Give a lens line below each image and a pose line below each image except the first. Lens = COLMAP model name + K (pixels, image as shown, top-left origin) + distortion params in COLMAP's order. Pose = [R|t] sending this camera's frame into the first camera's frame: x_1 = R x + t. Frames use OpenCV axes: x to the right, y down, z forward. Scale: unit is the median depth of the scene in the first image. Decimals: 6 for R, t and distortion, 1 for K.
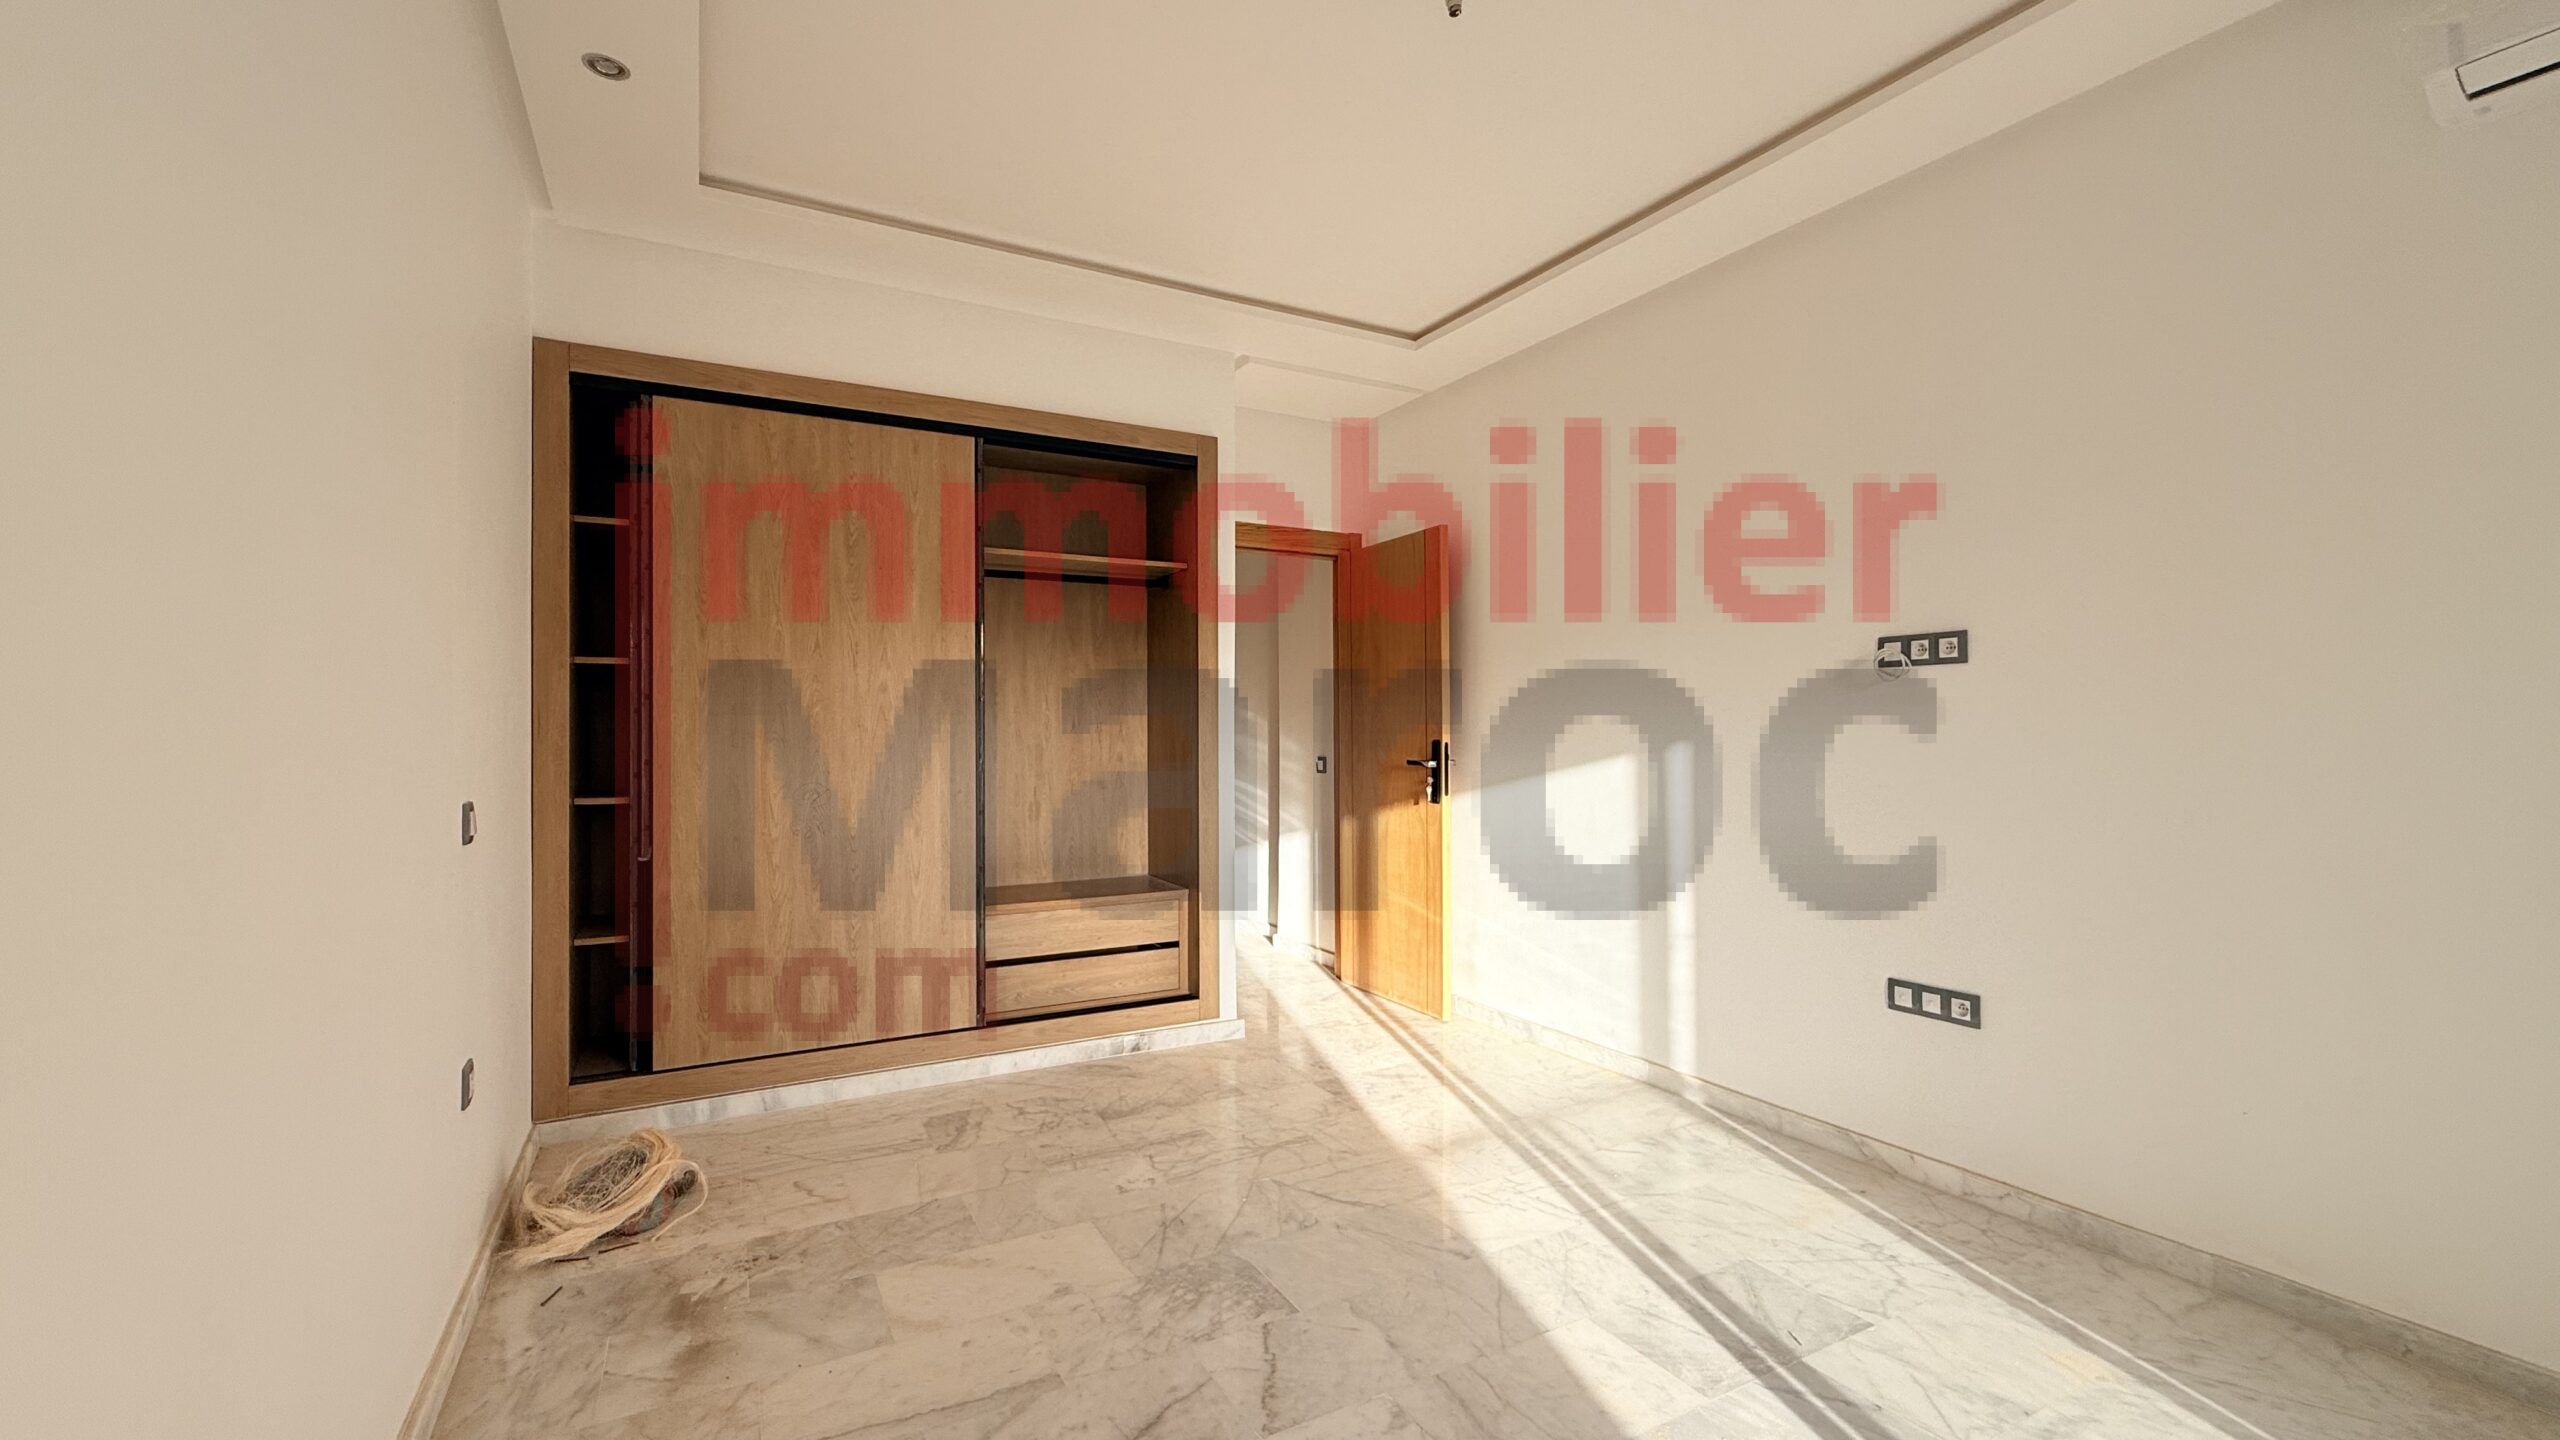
lens RADIAL K [[1021.8, 0, 1274.5], [0, 1021.8, 722.3], [0, 0, 1]] dist [-0.000102, 0.000501]
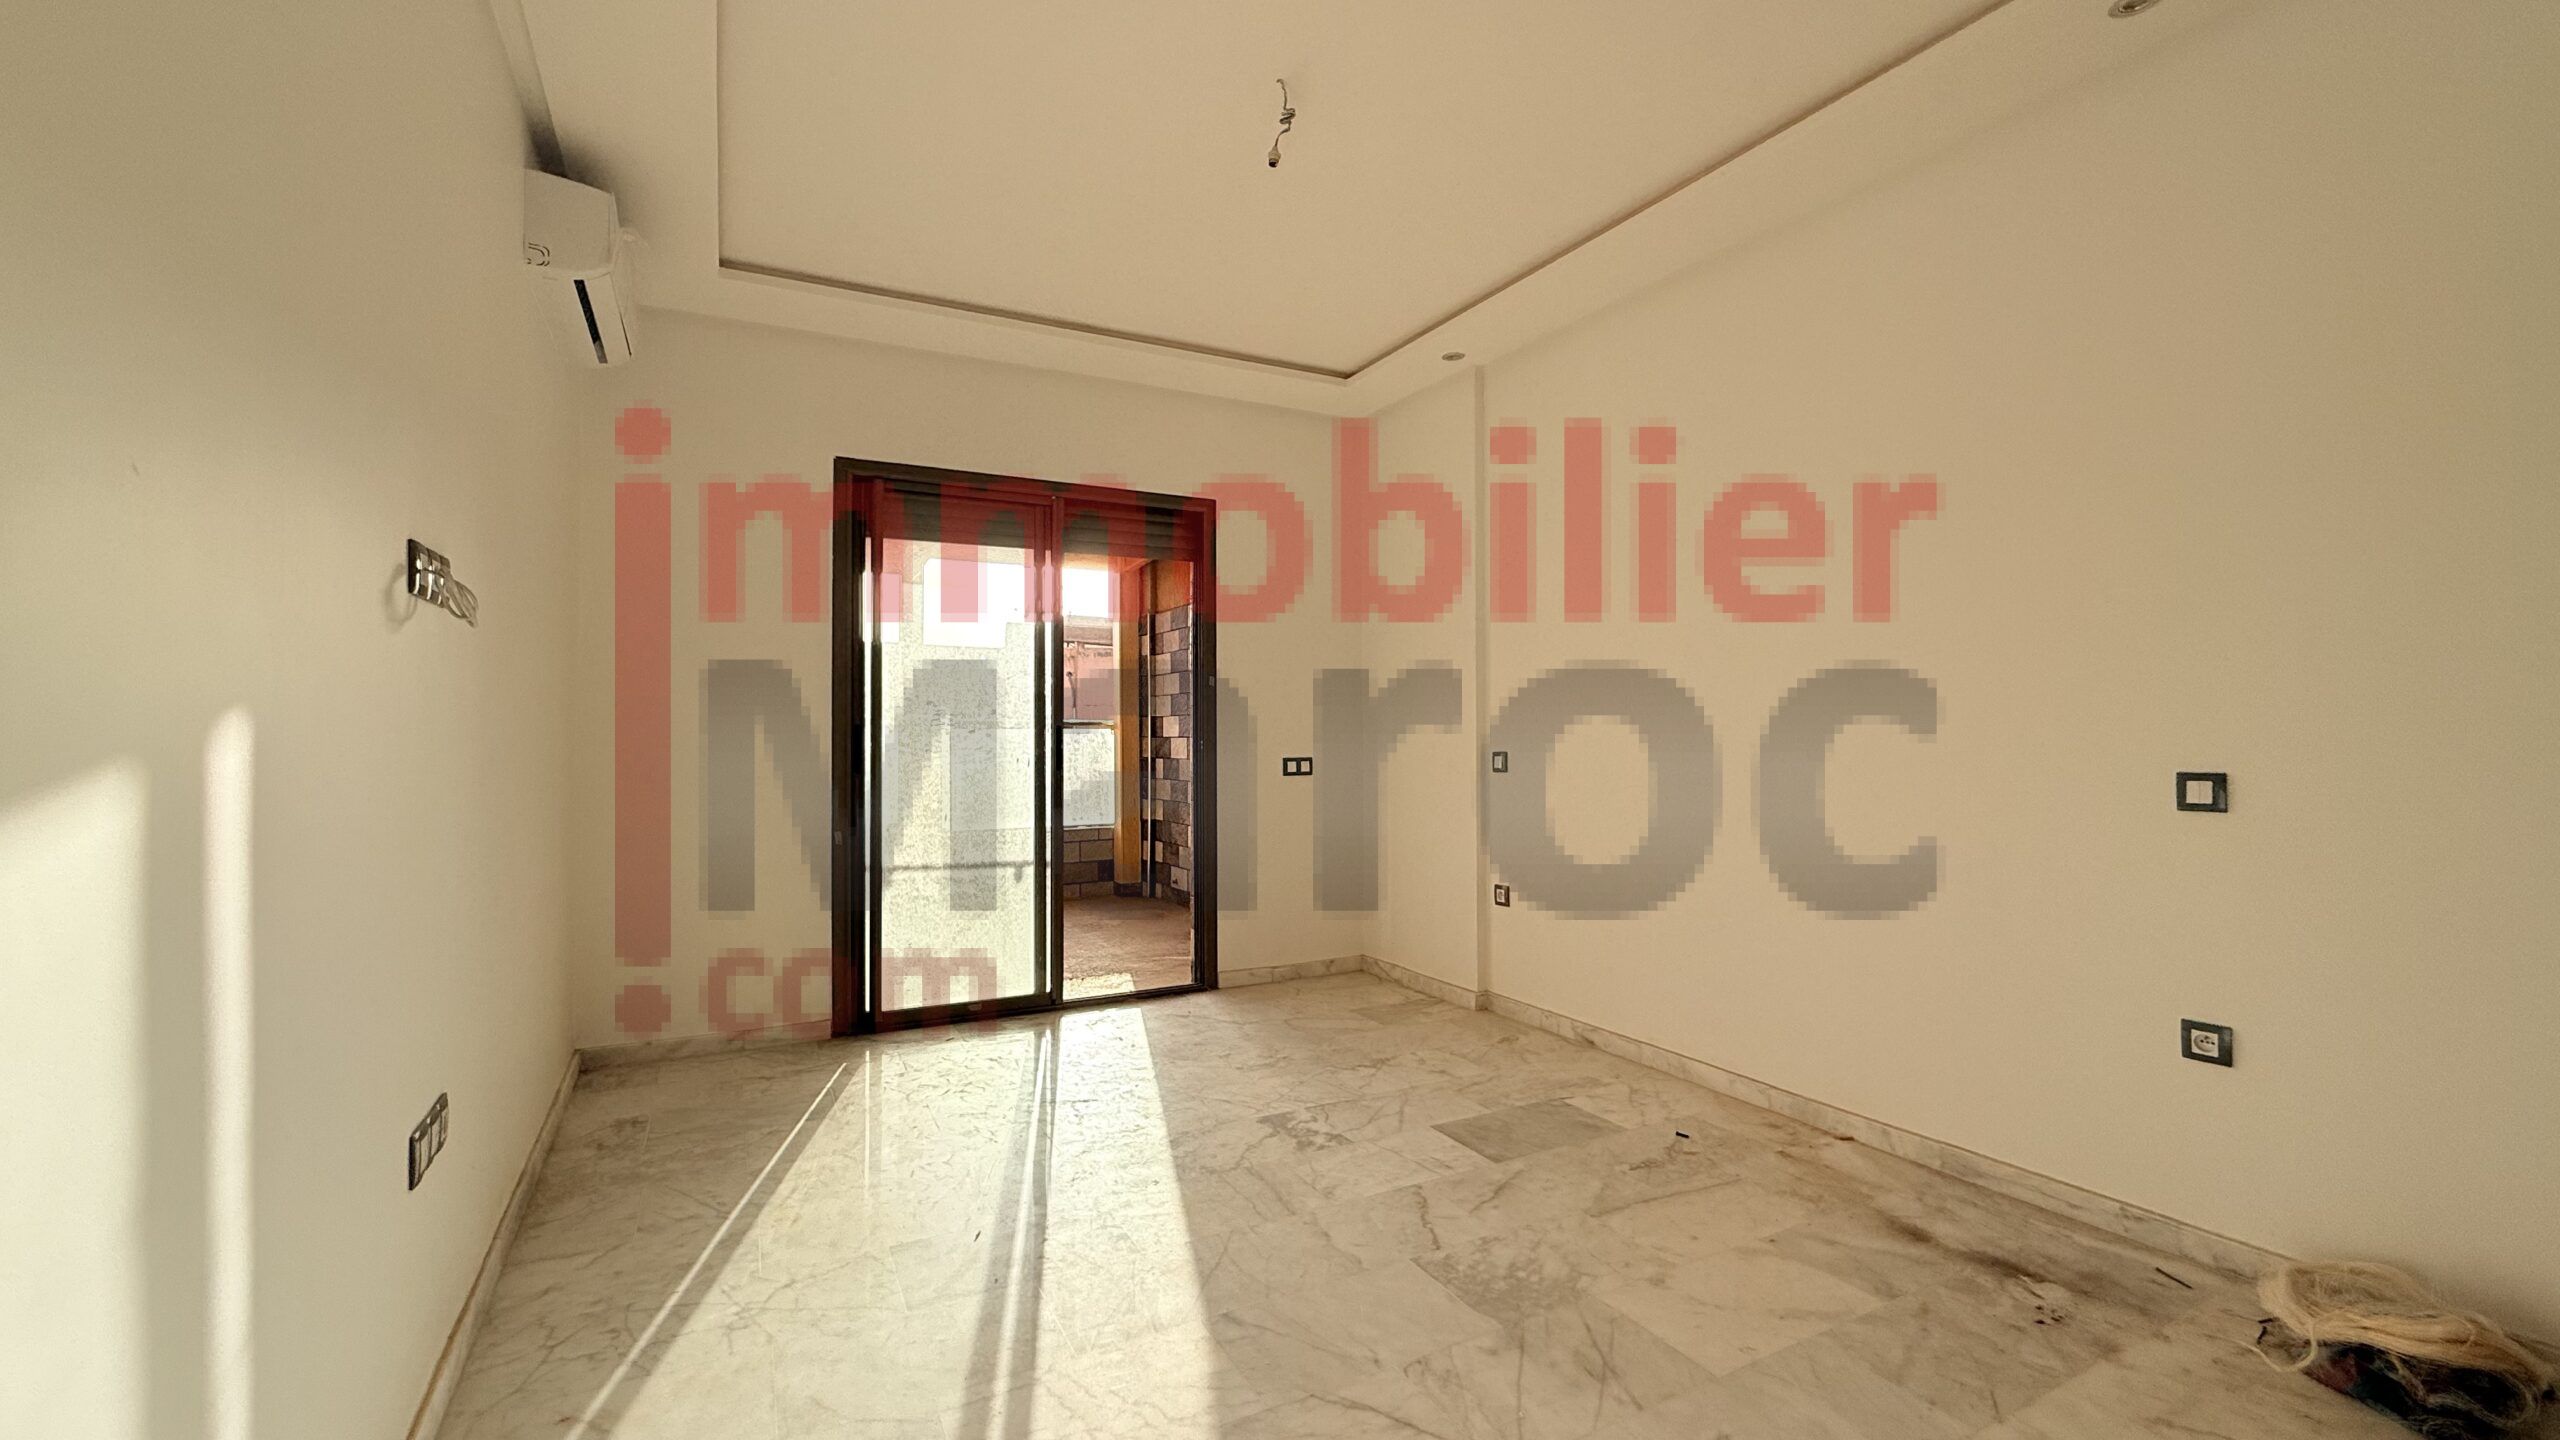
lens RADIAL K [[1021.8, 0, 1274.5], [0, 1021.8, 722.3], [0, 0, 1]] dist [-0.000102, 0.000501]
pose [[-0.999857, 0.005930, 0.015852, 0.101369], [0.005567, 0.999723, -0.022859, 0.032330], [-0.015984, -0.022767, -0.999613, 1.455634]]
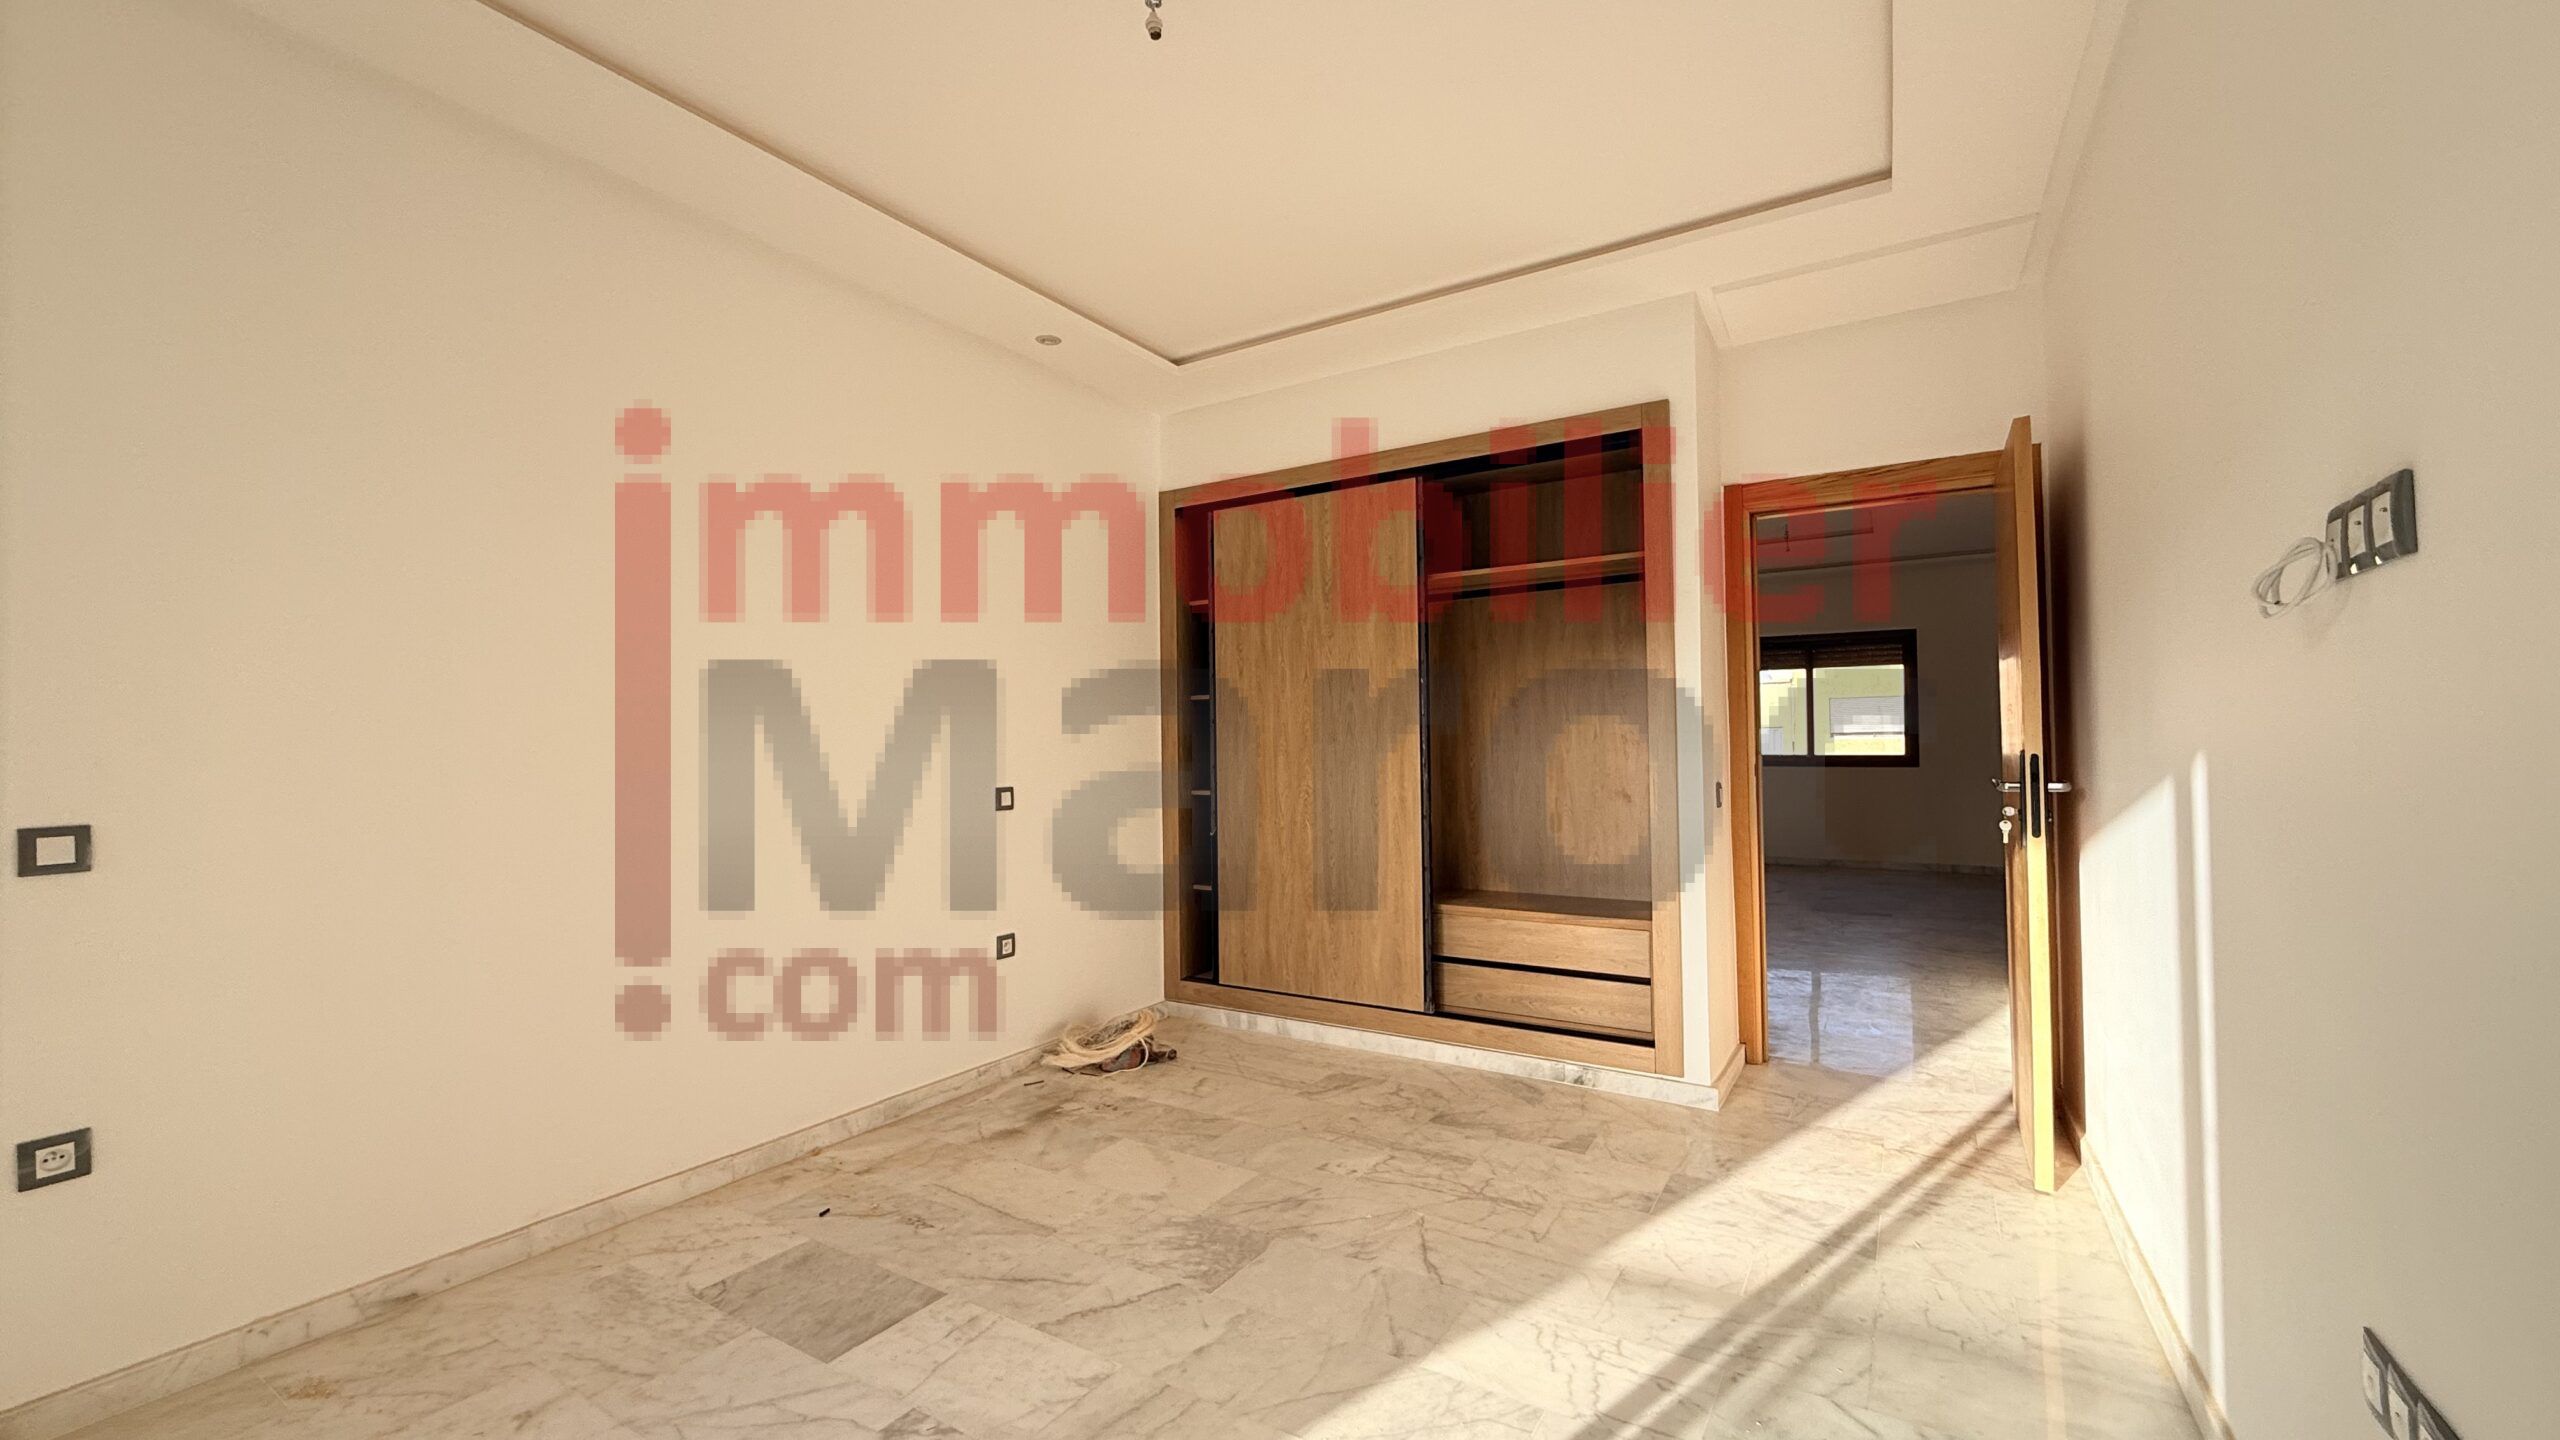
lens RADIAL K [[1021.8, 0, 1274.5], [0, 1021.8, 722.3], [0, 0, 1]] dist [-0.000102, 0.000501]
pose [[0.489311, -0.023171, -0.871801, 0.698903], [0.016816, 0.999712, -0.017132, 0.003059], [0.871947, -0.006278, 0.489560, 0.381737]]
